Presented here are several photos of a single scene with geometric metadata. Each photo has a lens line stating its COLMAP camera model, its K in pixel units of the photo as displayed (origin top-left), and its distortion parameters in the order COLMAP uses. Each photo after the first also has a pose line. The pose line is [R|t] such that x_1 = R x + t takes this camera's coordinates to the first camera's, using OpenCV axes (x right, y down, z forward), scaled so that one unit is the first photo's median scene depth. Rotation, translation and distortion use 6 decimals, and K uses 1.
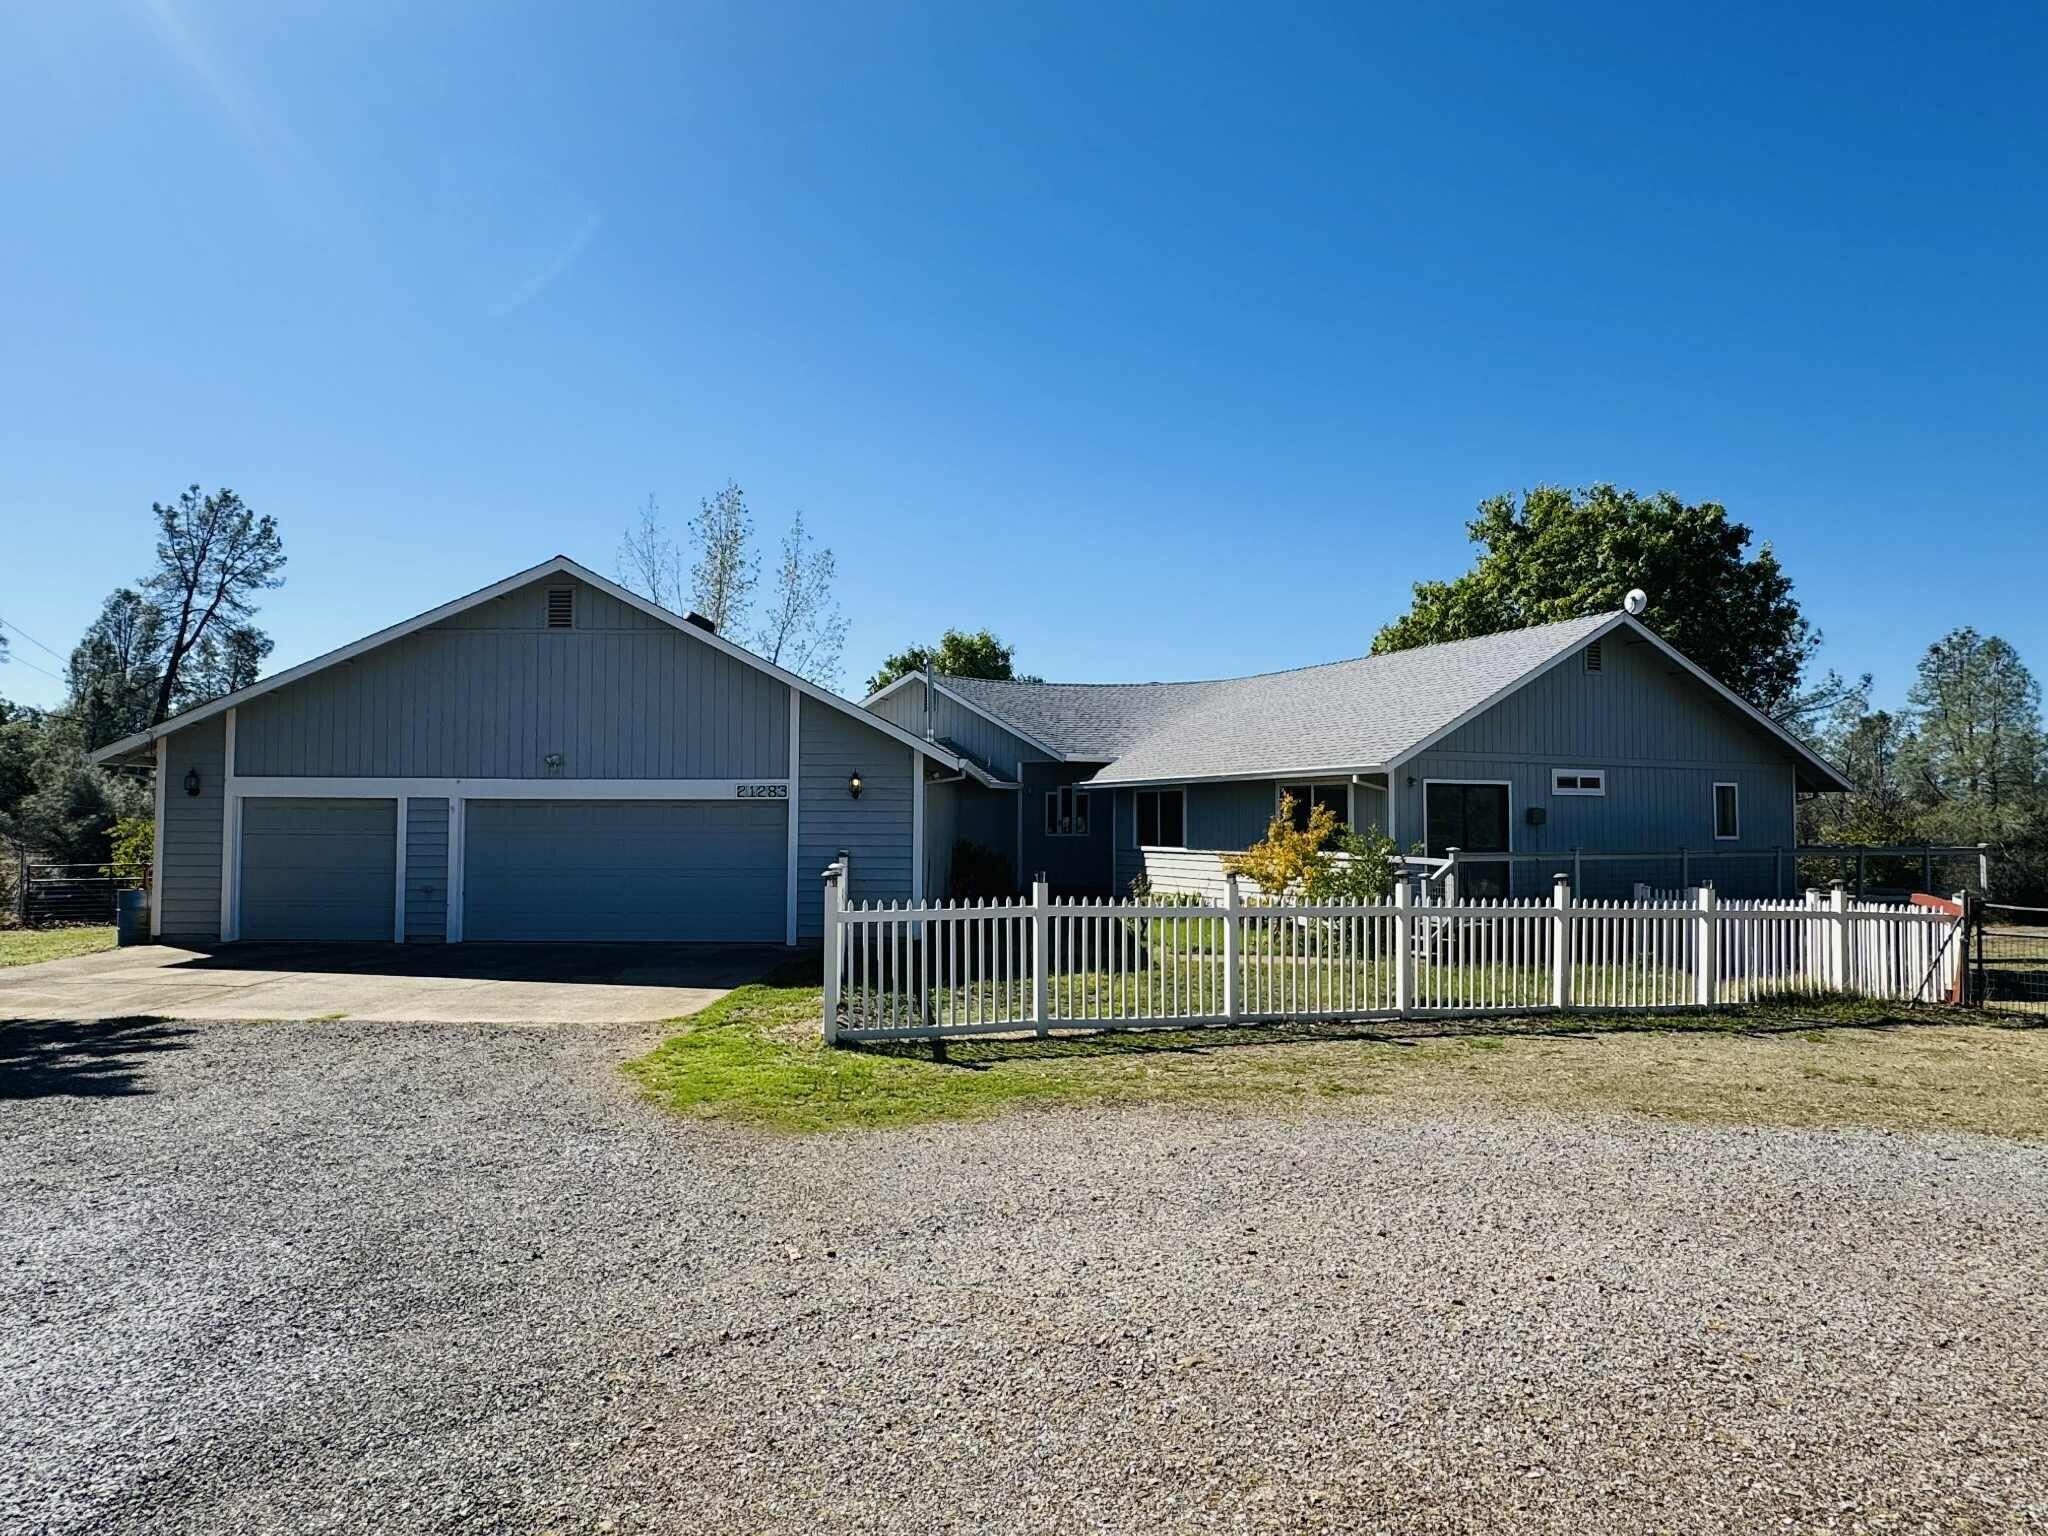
lens RADIAL K [[807.2, 0, 1027.1], [0, 807.2, 769.2], [0, 0, 1]] dist [-0.003072, -0.000686]
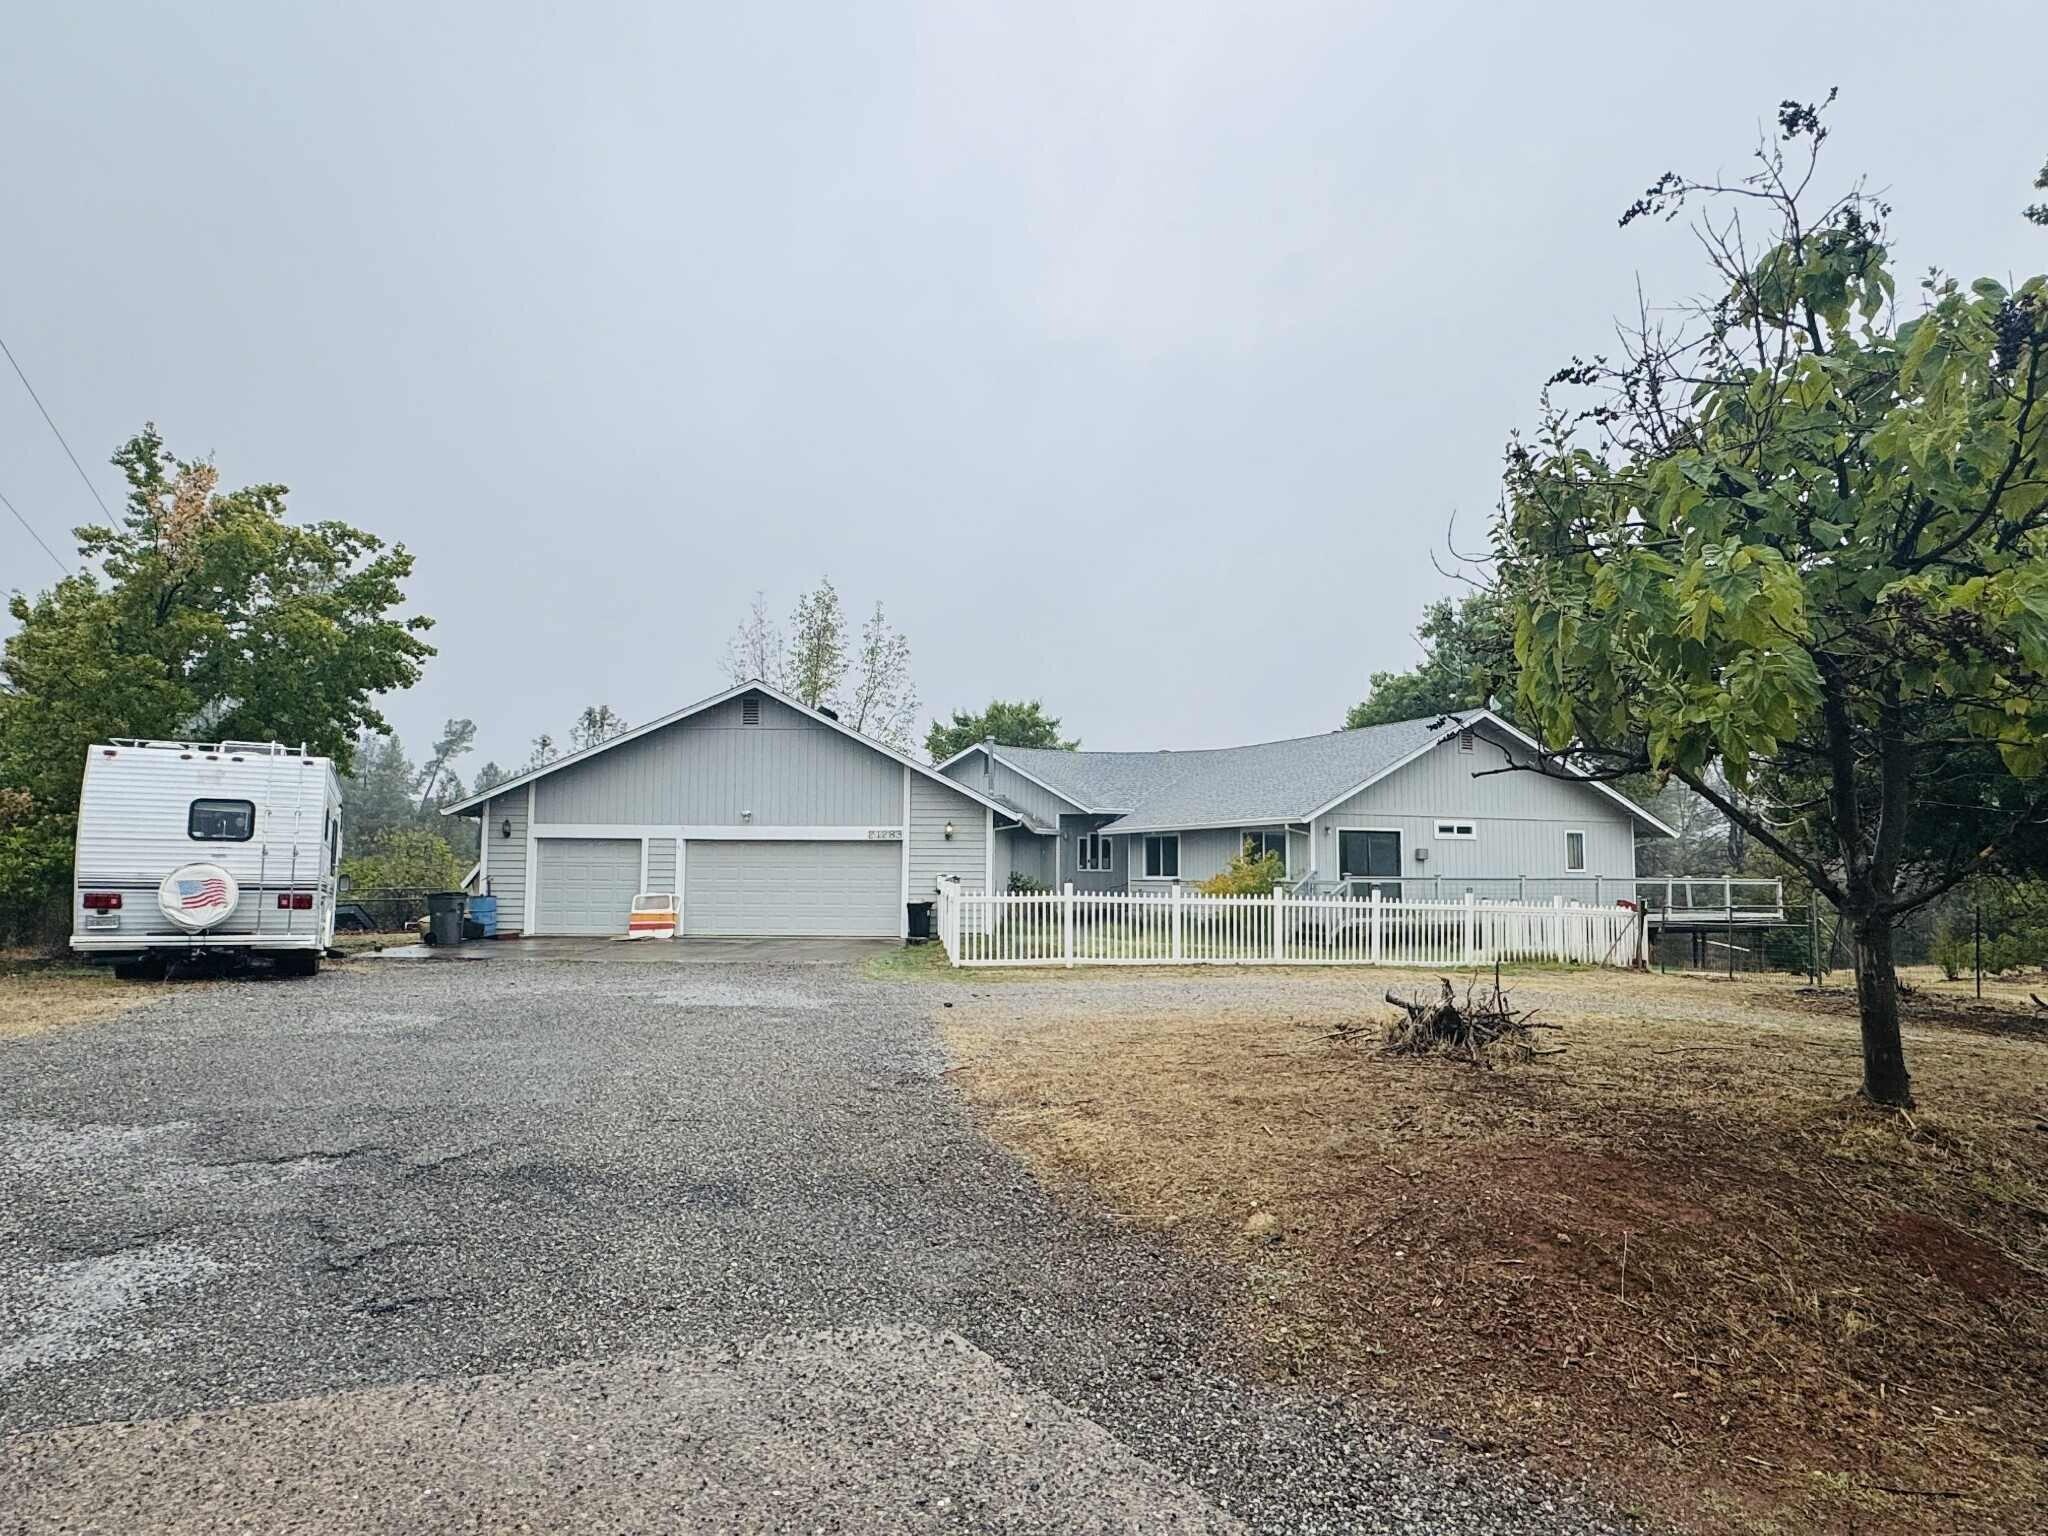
lens RADIAL K [[807.2, 0, 1029.2], [0, 807.2, 758.2], [0, 0, 1]] dist [-0.003072, -0.000686]
pose [[0.998577, -0.002671, -0.053266, 0.013719], [-0.001404, 0.997082, -0.076325, 0.000071], [0.053314, 0.076291, 0.995659, -0.456322]]
